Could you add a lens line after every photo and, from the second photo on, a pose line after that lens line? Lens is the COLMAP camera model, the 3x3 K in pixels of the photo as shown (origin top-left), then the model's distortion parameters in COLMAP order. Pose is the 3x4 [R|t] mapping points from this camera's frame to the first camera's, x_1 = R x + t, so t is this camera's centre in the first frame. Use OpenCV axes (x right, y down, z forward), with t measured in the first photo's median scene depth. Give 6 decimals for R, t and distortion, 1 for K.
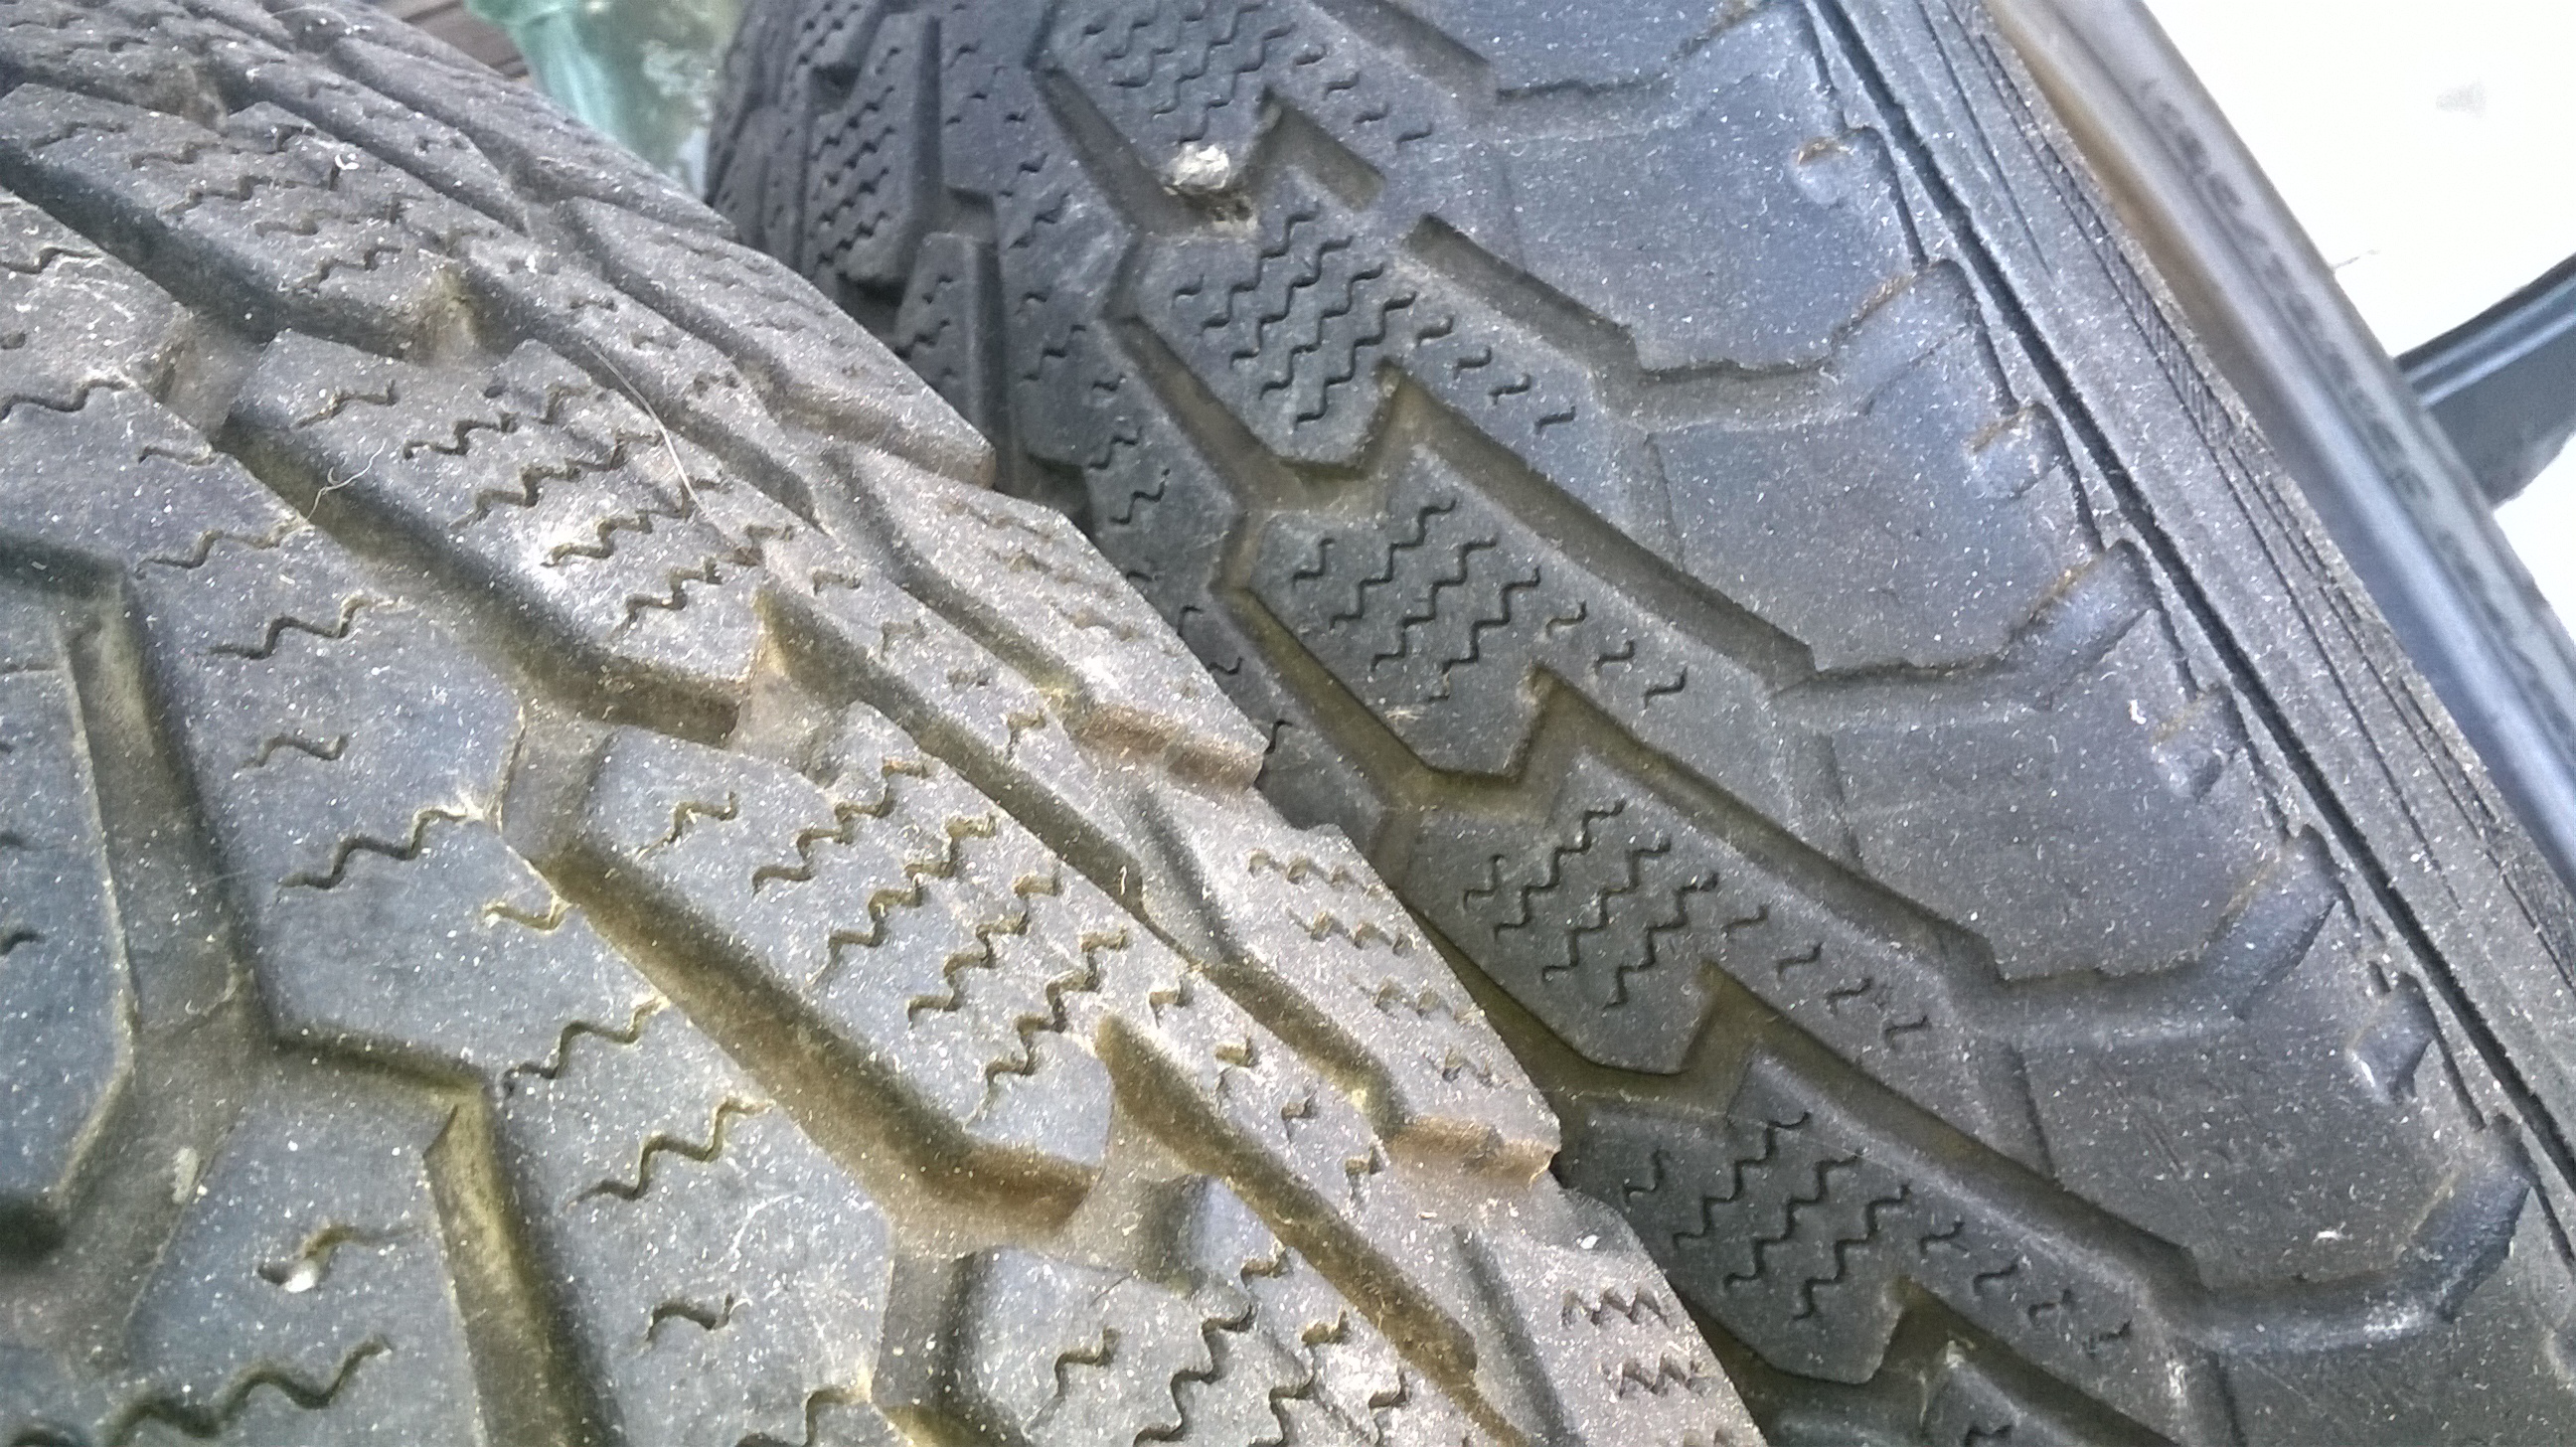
lens RADIAL K [[2189.7, 0, 1288.0], [0, 2189.7, 723.5], [0, 0, 1]] dist [0.115835, -0.264918]
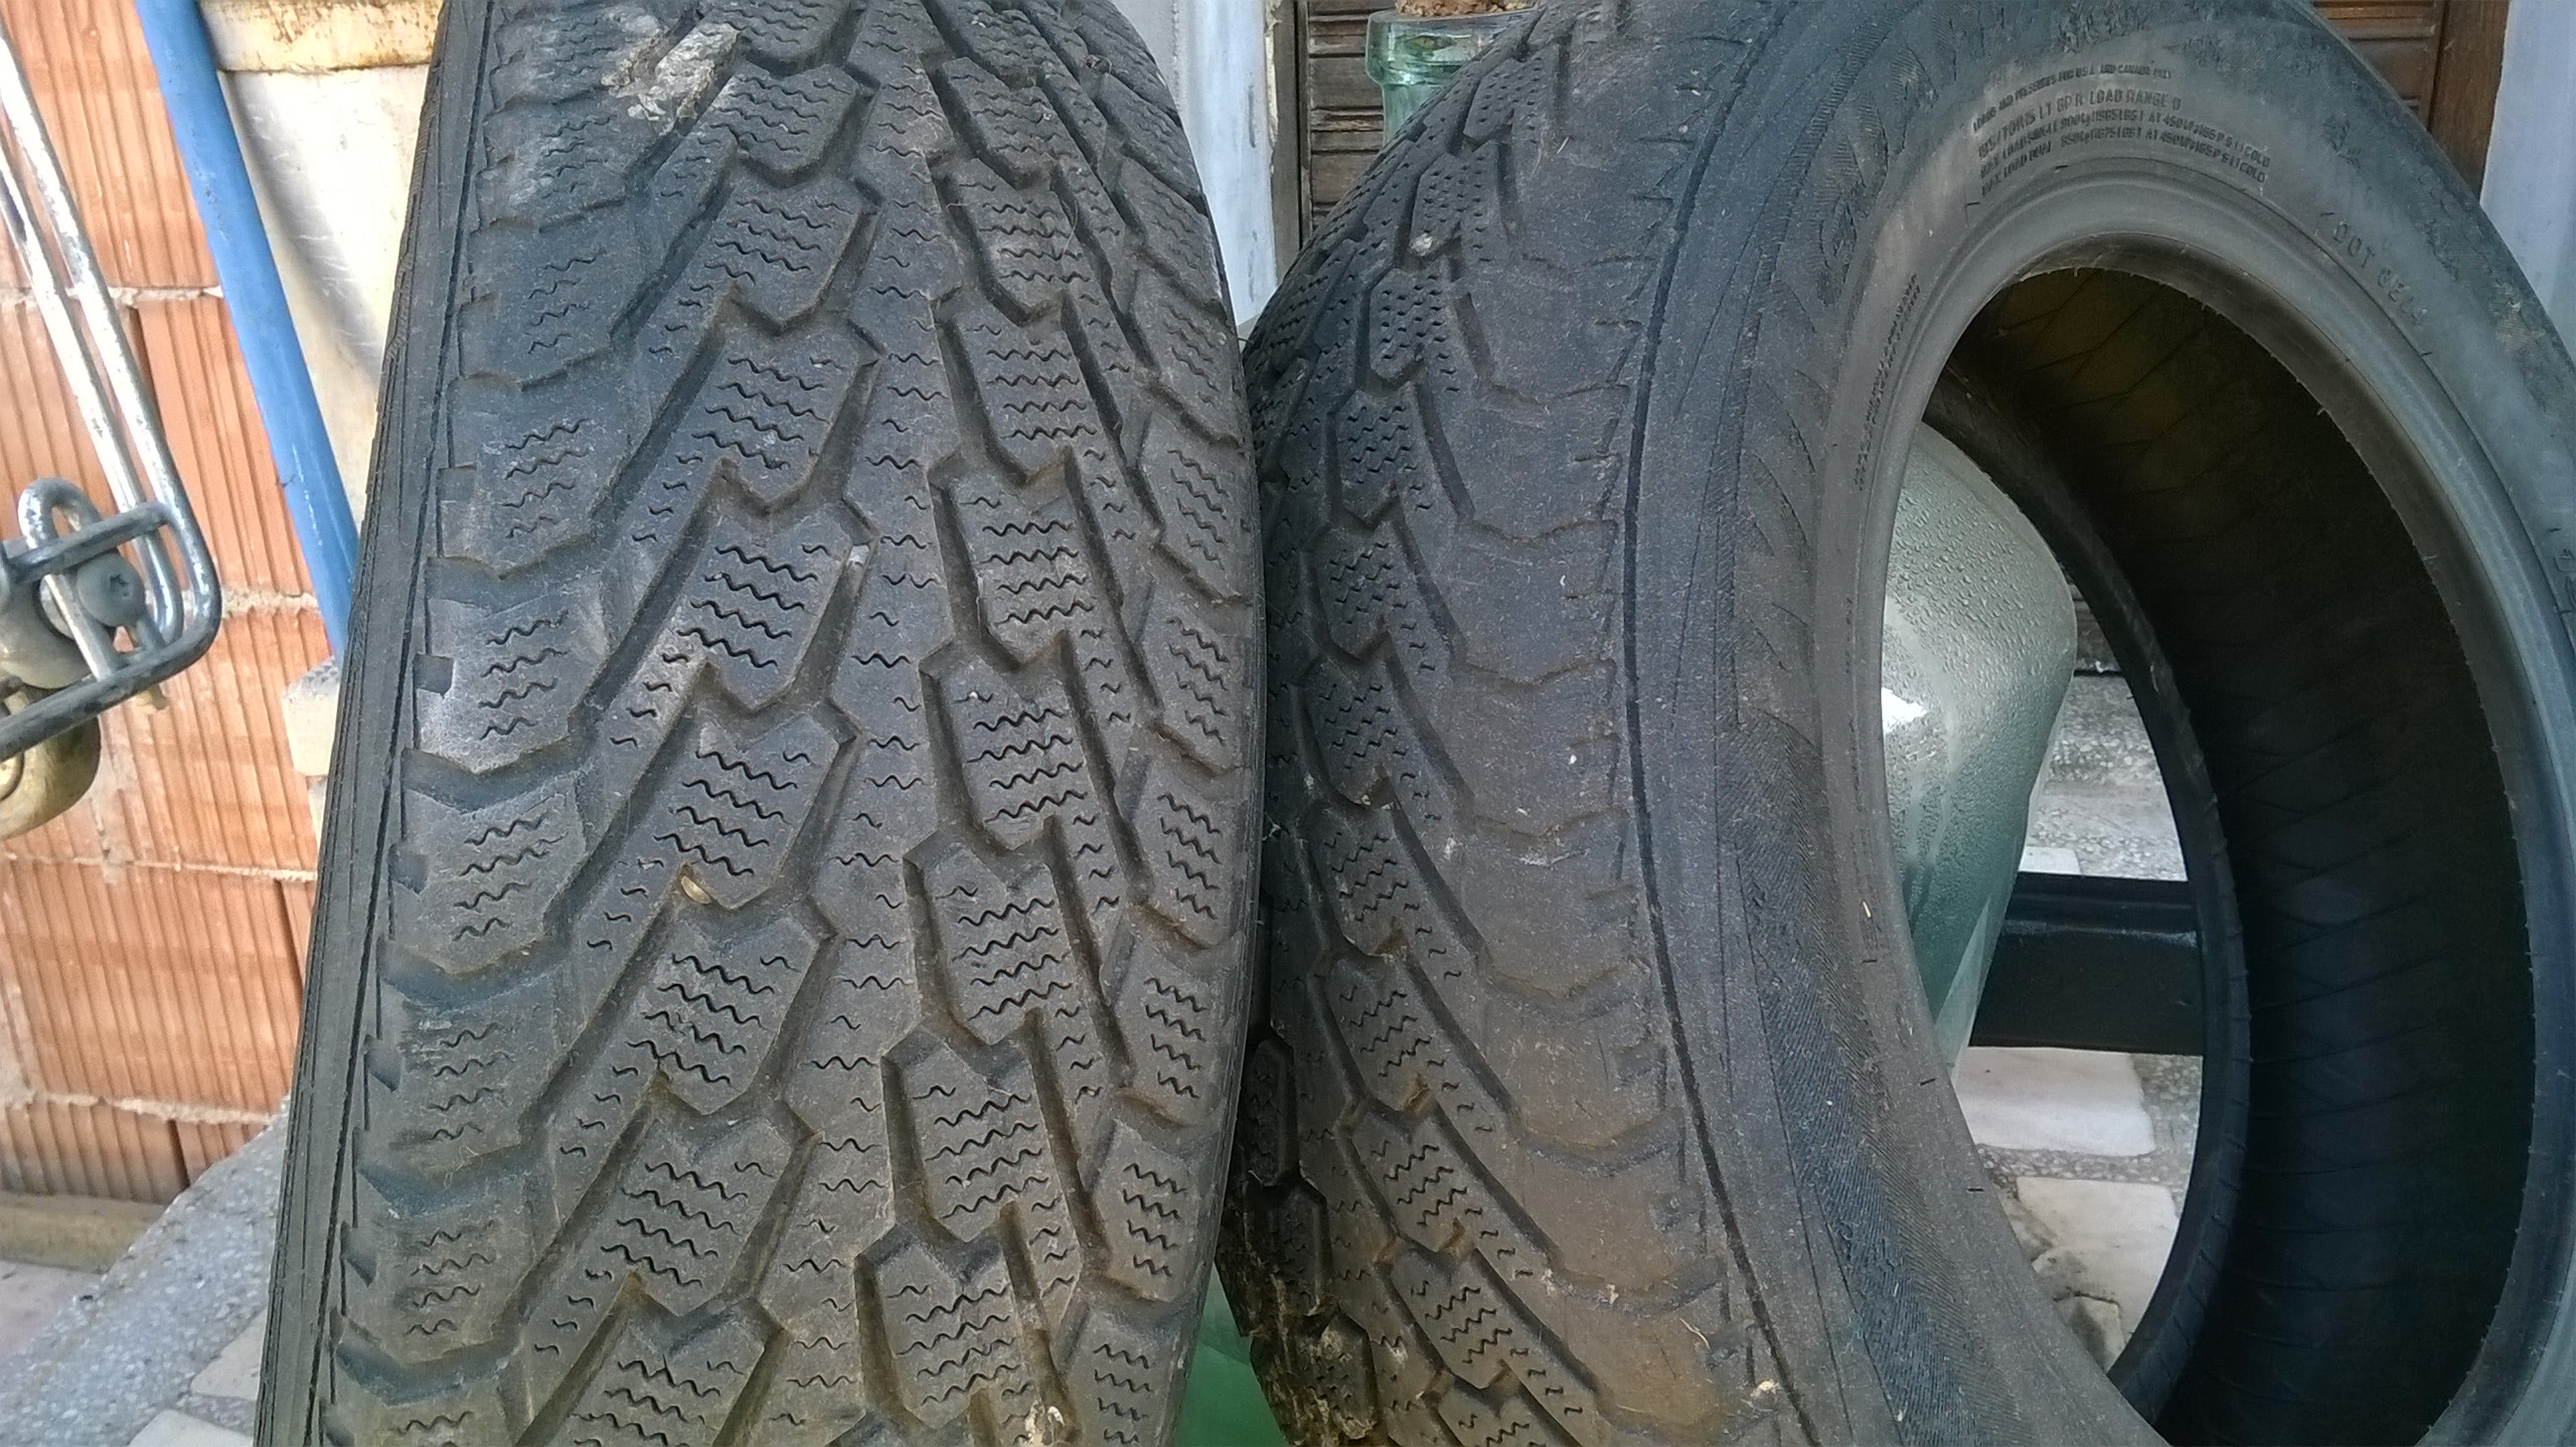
lens RADIAL K [[2353.0, 0, 1288.0], [0, 2353.0, 723.5], [0, 0, 1]] dist [0.127380, -0.455765]
pose [[0.801730, 0.422672, -0.422585, 1.702656], [-0.441757, 0.895298, 0.057379, 0.155006], [0.402592, 0.140678, 0.904505, -1.790515]]
